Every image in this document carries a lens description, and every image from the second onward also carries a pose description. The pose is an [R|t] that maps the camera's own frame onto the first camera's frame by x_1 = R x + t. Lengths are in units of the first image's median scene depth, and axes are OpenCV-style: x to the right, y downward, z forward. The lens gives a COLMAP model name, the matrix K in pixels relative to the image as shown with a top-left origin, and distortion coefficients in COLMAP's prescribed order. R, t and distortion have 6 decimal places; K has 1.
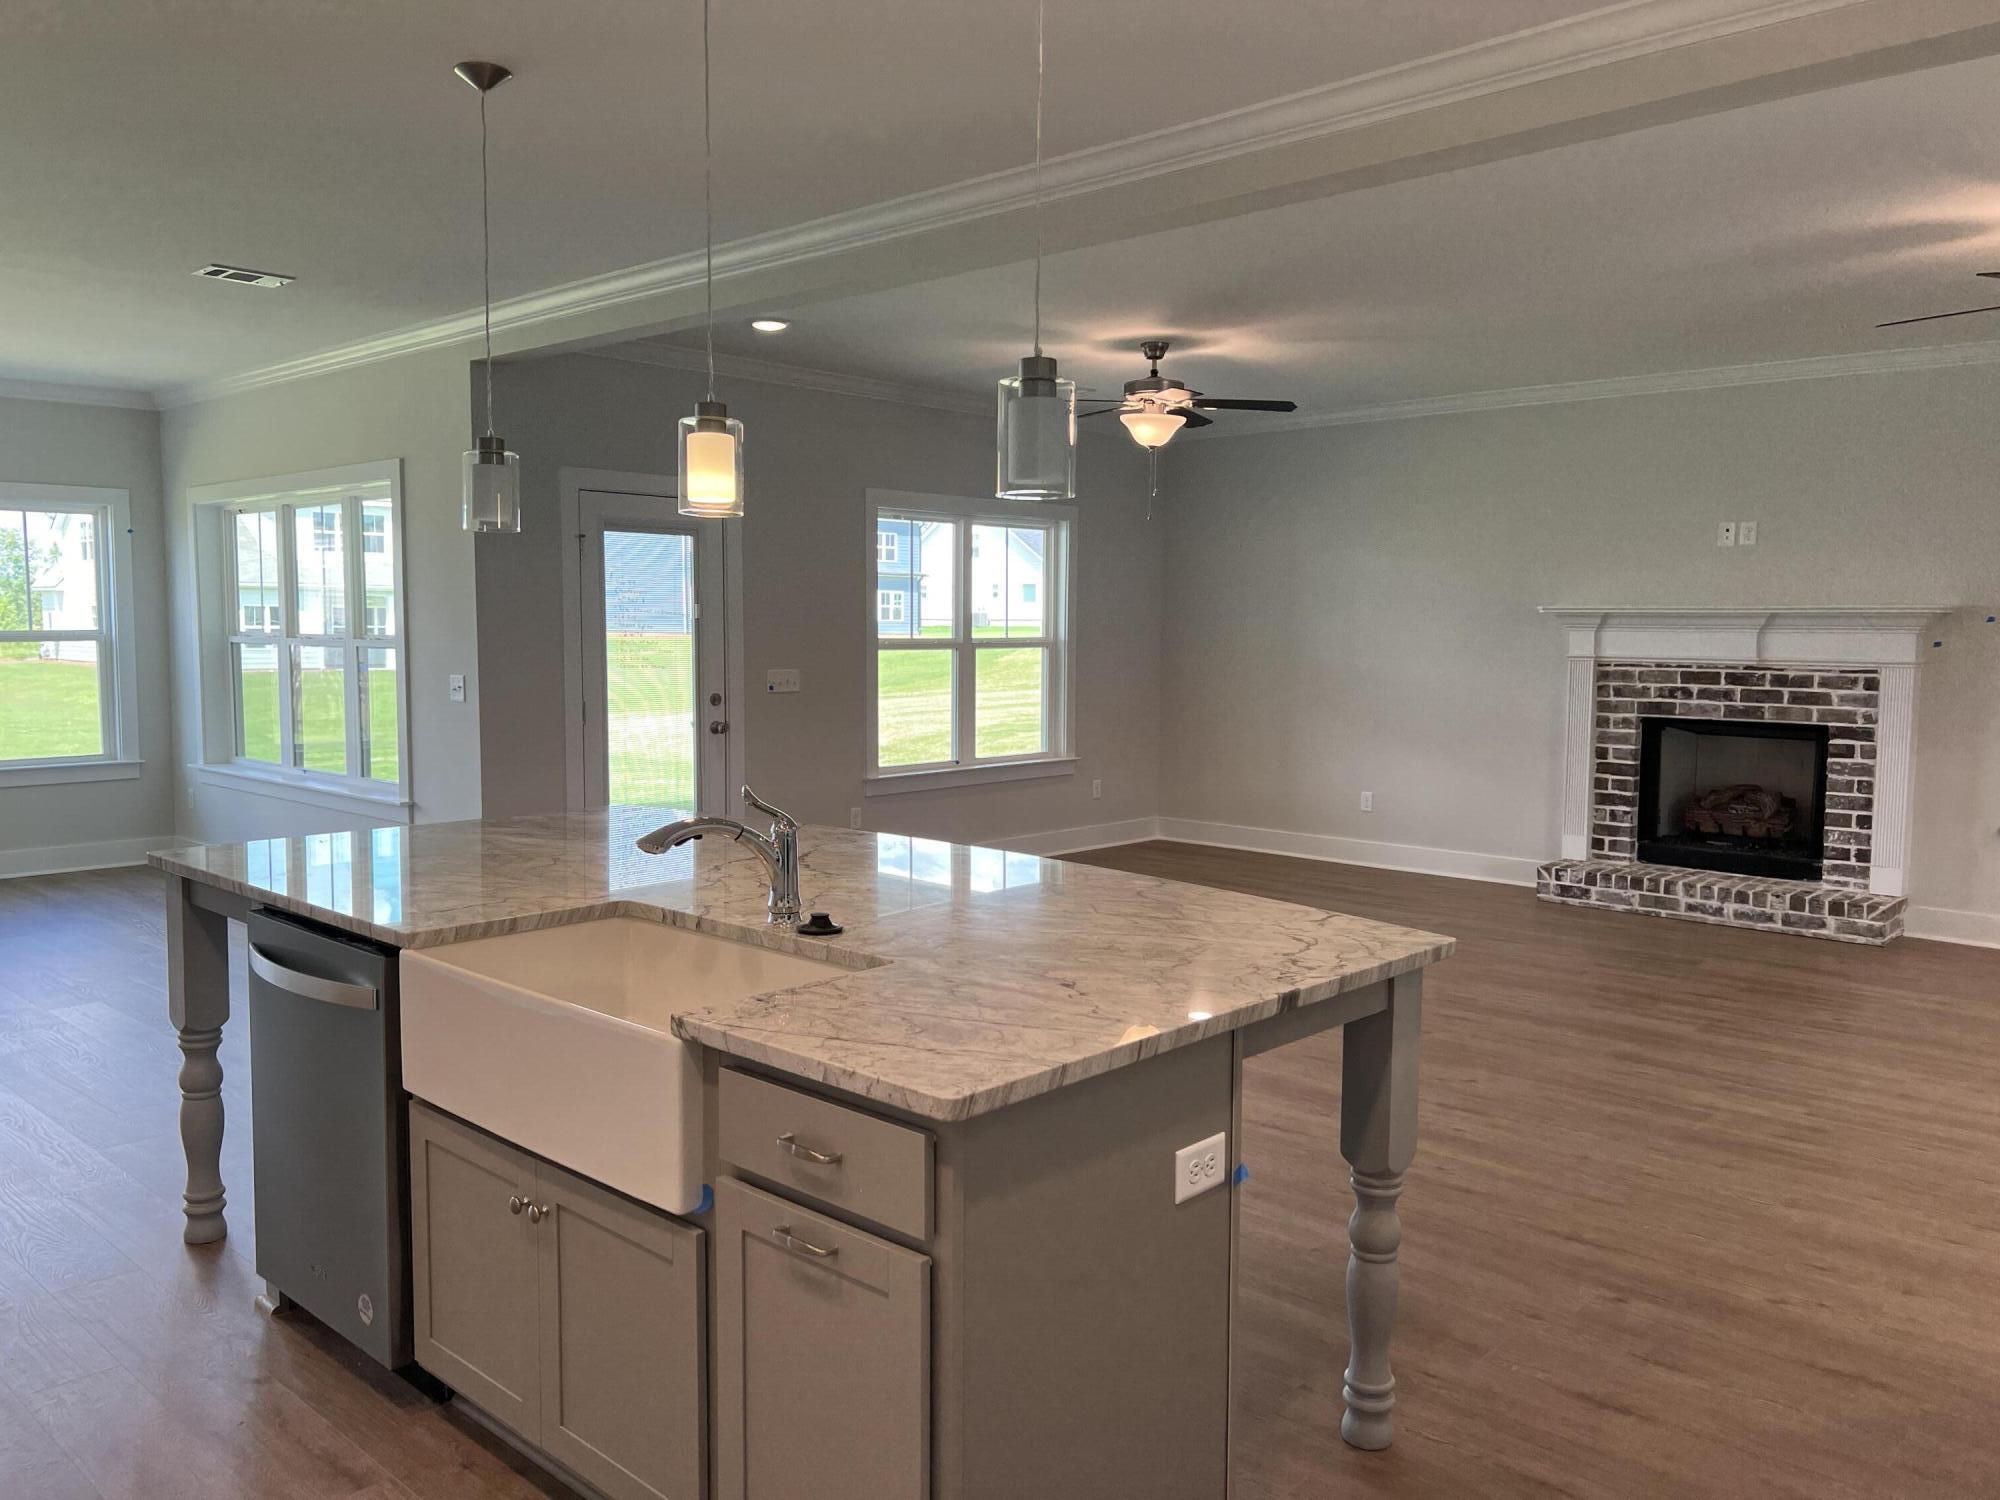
lens RADIAL K [[1520.6, 0, 974.6], [0, 1520.6, 754.4], [0, 0, 1]] dist [0.024761, -0.003668]
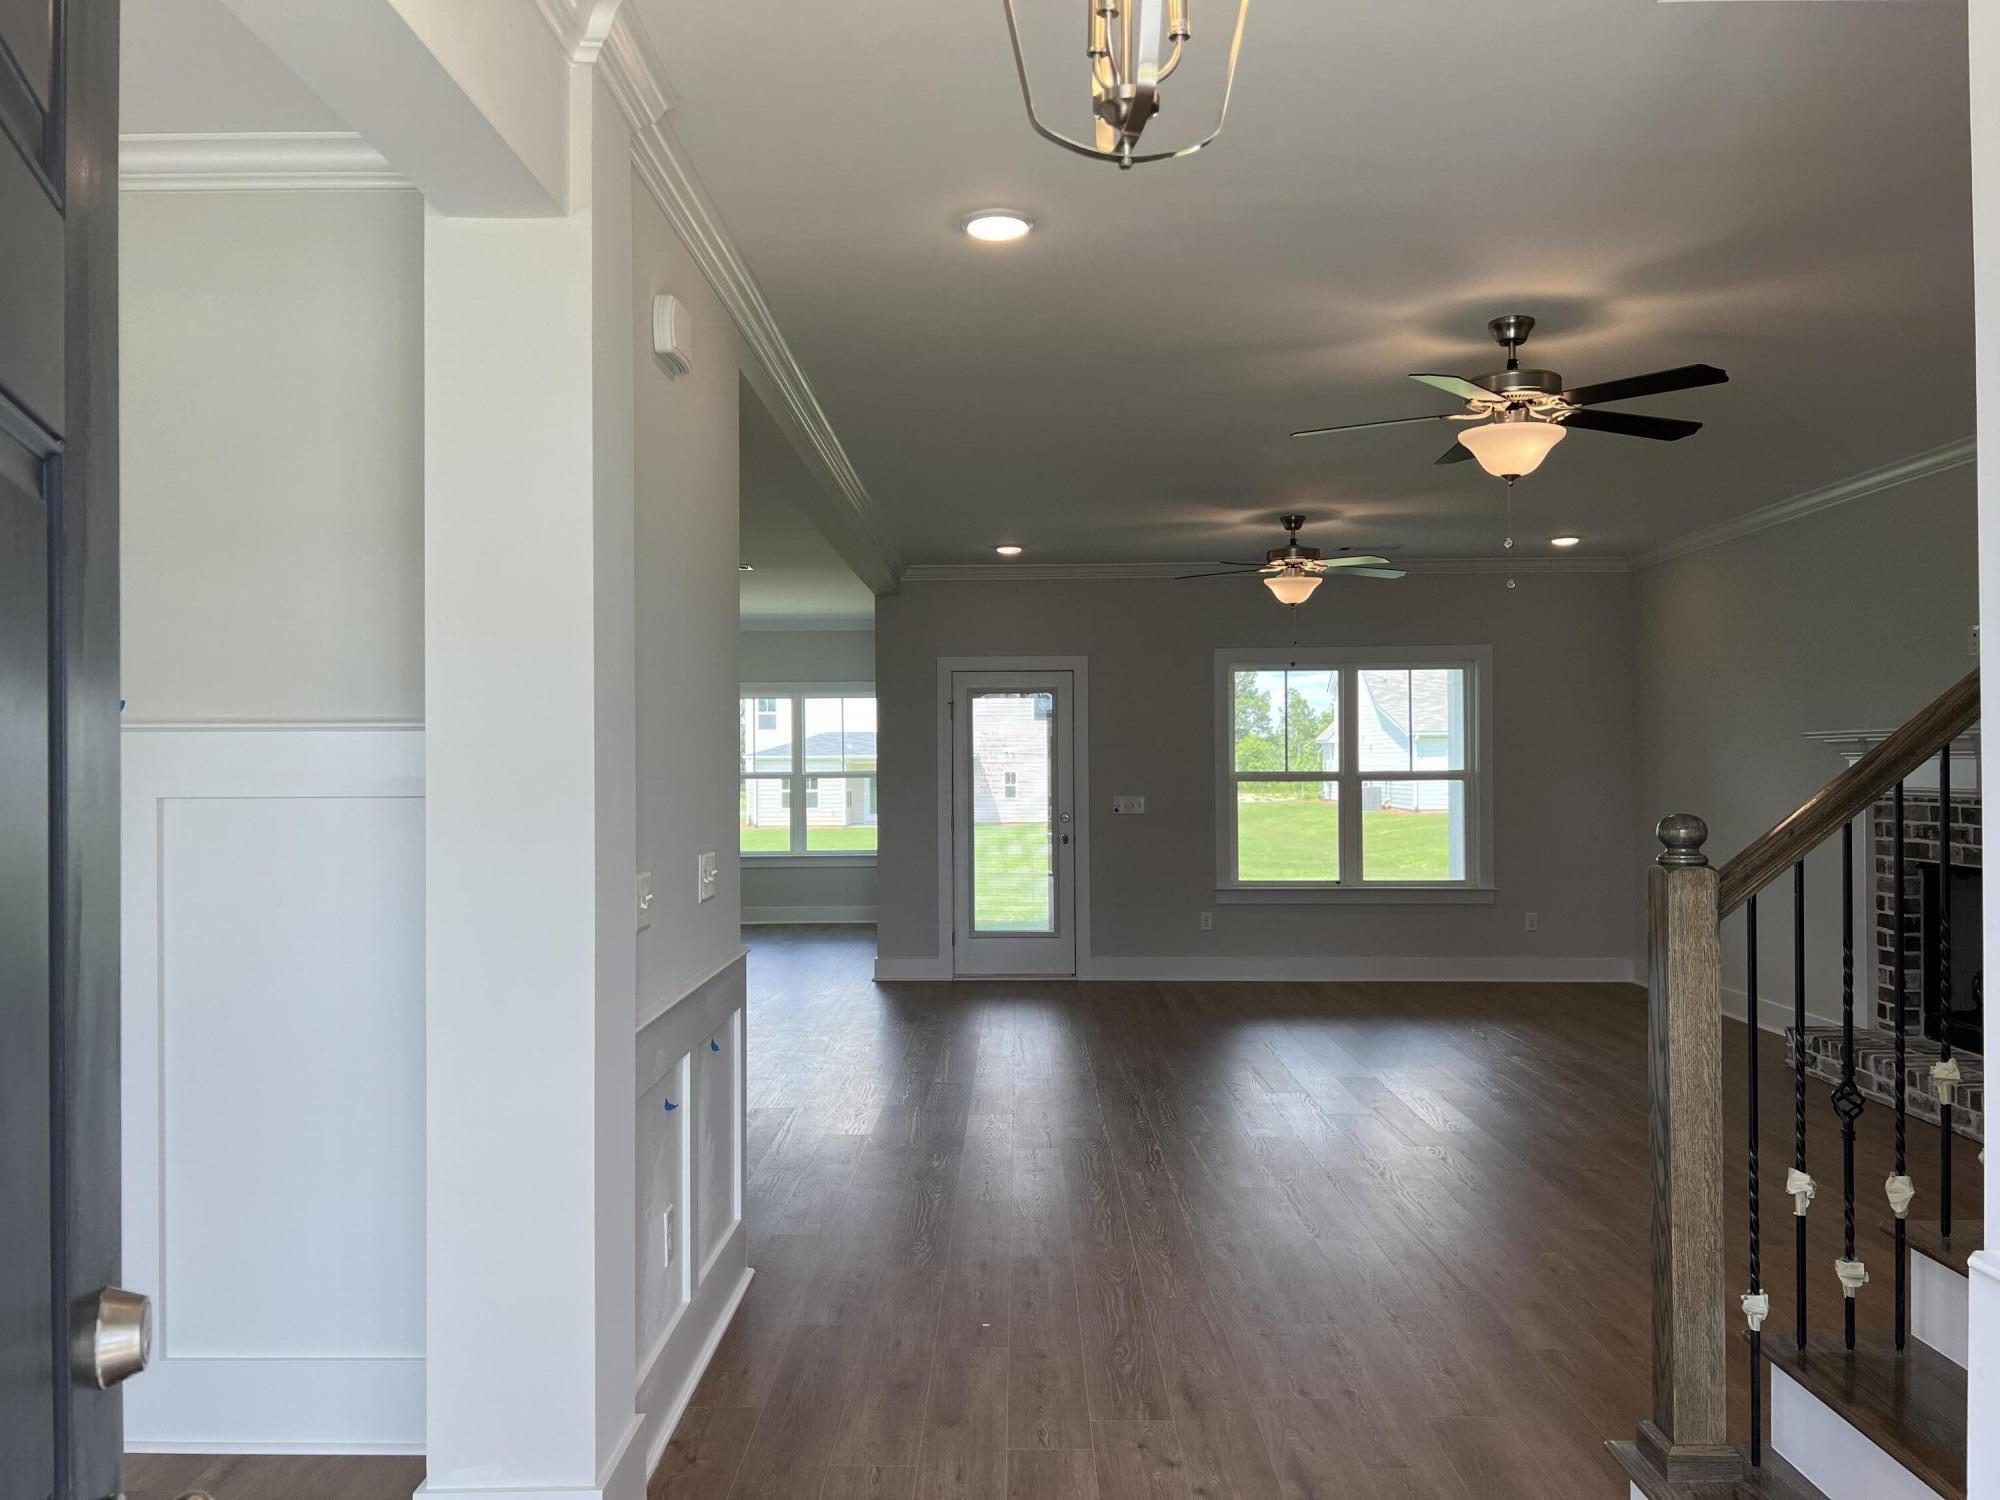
lens RADIAL K [[1520.6, 0, 974.6], [0, 1520.6, 754.4], [0, 0, 1]] dist [0.024761, -0.003668]
pose [[0.659983, -0.014132, -0.751148, 0.782443], [-0.055783, 0.996141, -0.067755, 0.003266], [0.749207, 0.086618, 0.656648, 0.061138]]
